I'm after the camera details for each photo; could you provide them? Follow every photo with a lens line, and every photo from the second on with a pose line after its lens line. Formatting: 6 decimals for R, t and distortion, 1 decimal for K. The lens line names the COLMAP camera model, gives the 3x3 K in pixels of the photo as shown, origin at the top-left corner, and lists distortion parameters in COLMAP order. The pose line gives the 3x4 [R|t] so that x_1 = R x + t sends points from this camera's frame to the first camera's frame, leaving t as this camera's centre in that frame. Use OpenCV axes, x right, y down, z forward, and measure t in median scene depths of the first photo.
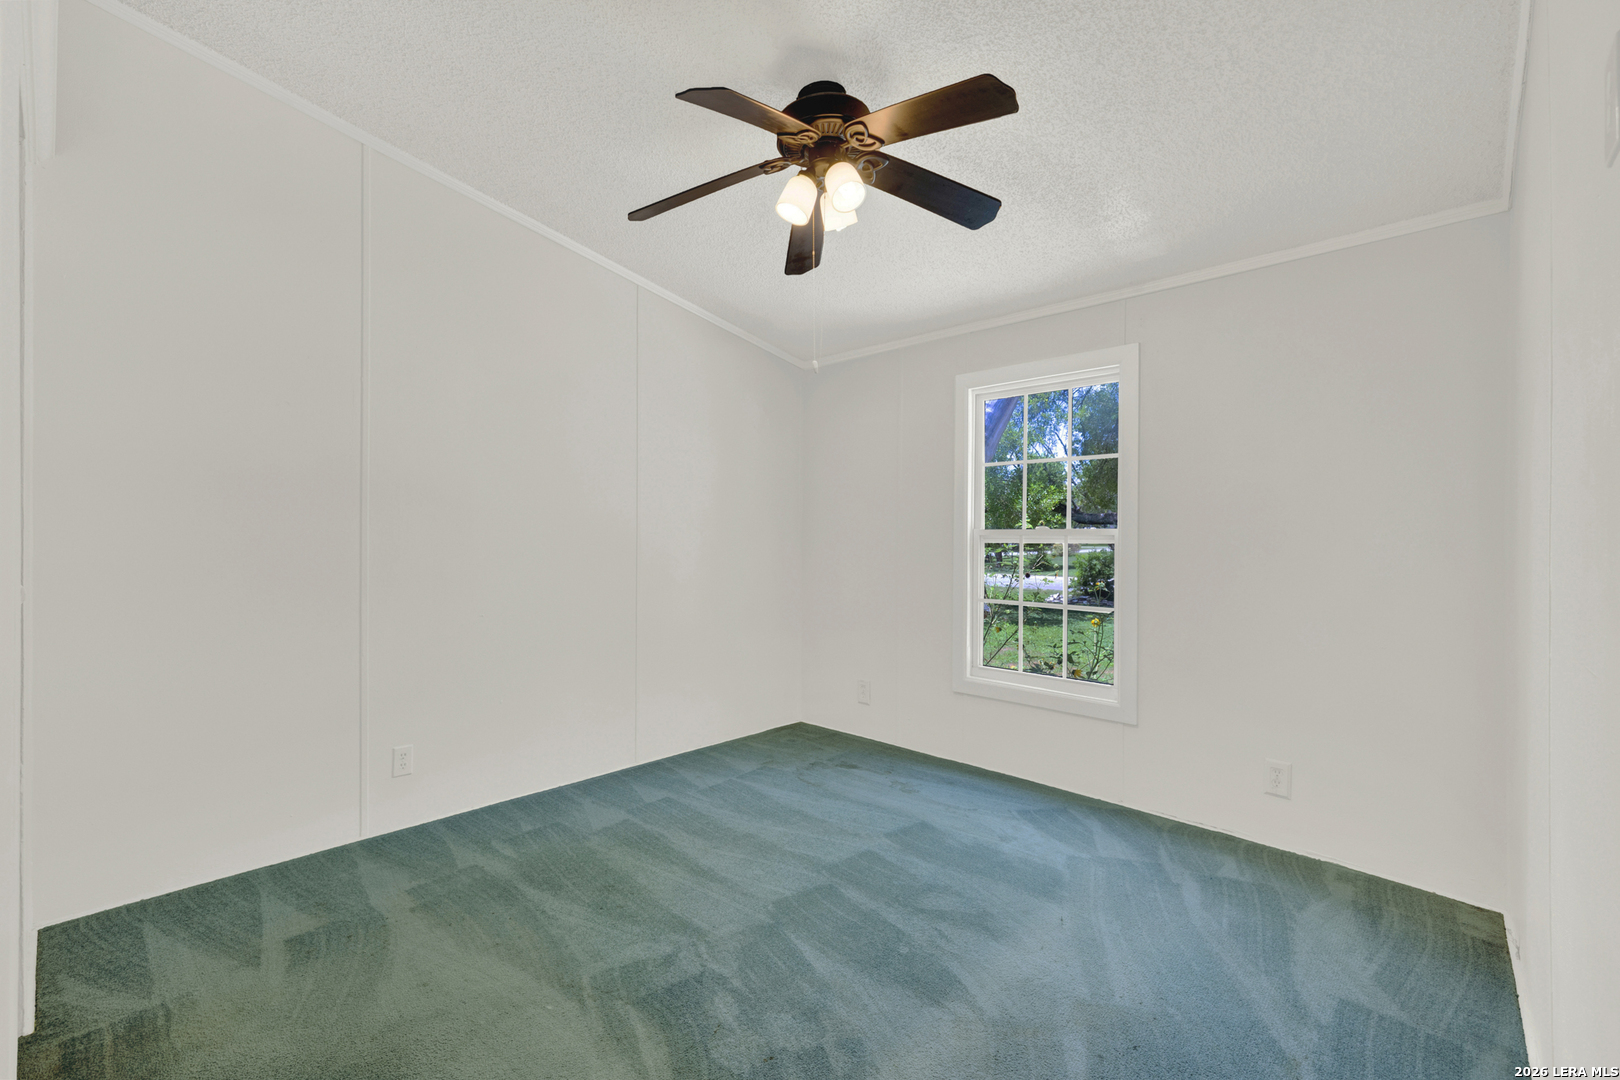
lens RADIAL K [[698.5, 0, 799.2], [0, 698.5, 535.6], [0, 0, 1]] dist [0.004713, -0.000378]
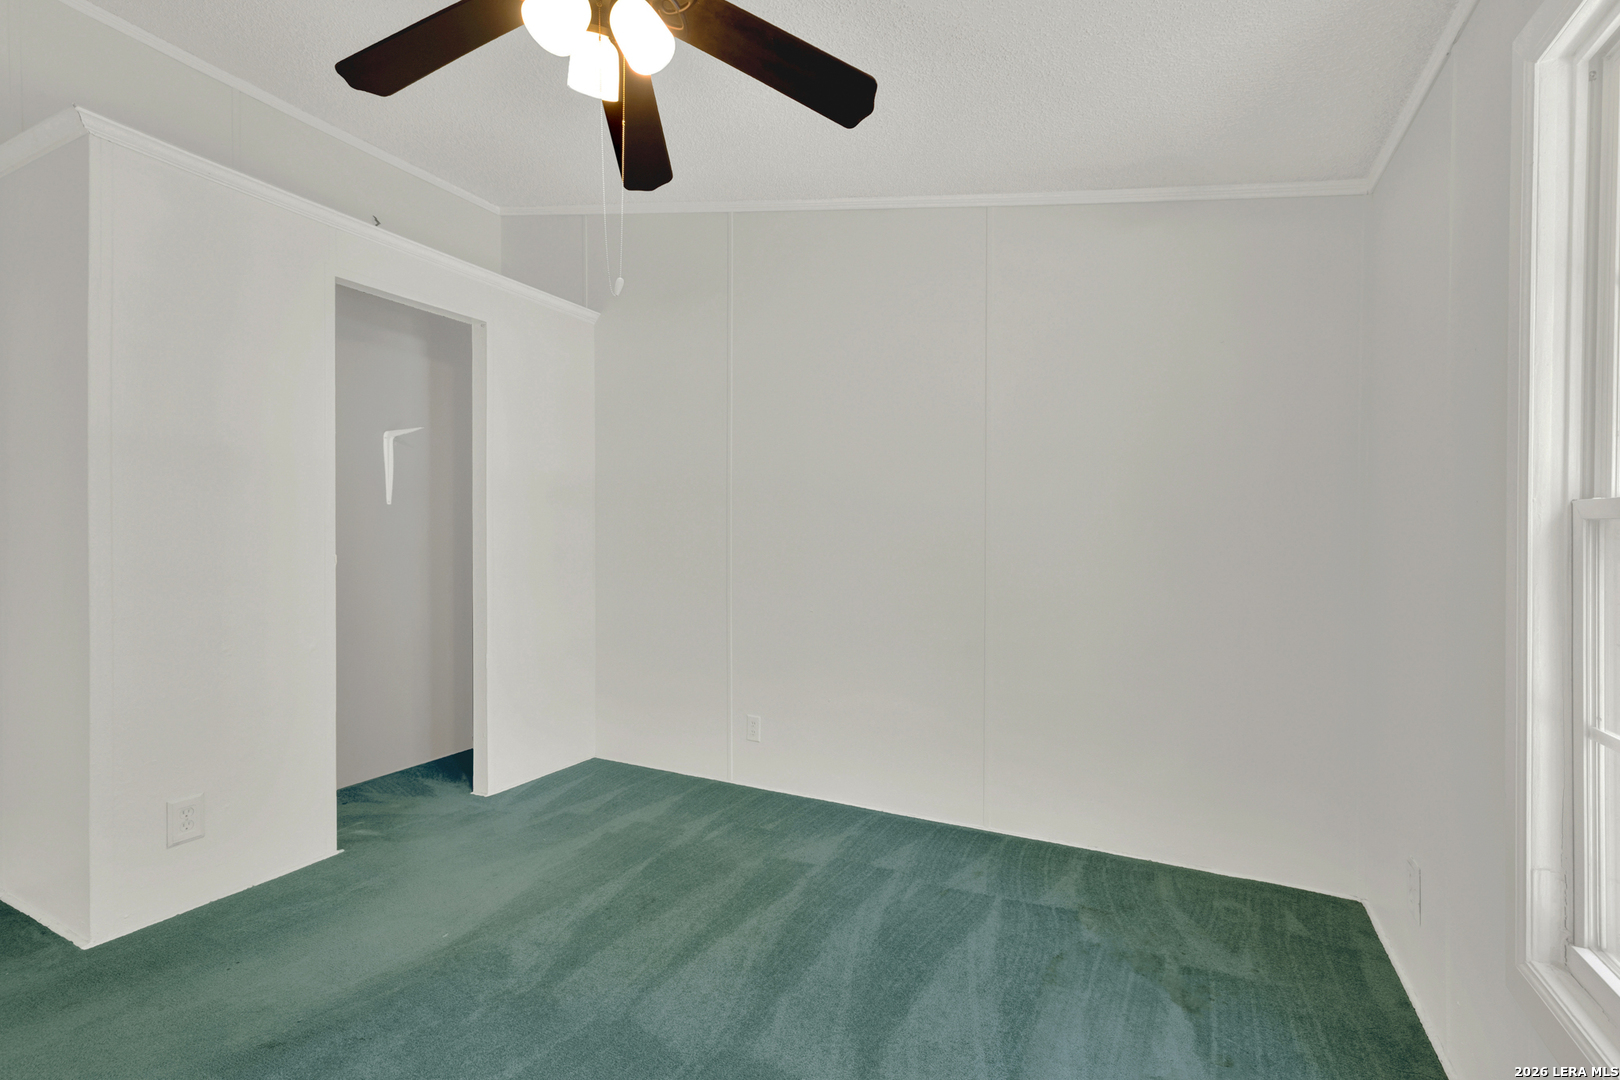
lens RADIAL K [[698.5, 0, 802.7], [0, 698.5, 545.3], [0, 0, 1]] dist [0.004713, -0.000378]
pose [[0.299570, 0.006893, -0.954049, 0.527282], [0.001937, 0.999967, 0.007833, 0.010039], [0.954072, -0.004195, 0.299547, 0.694013]]
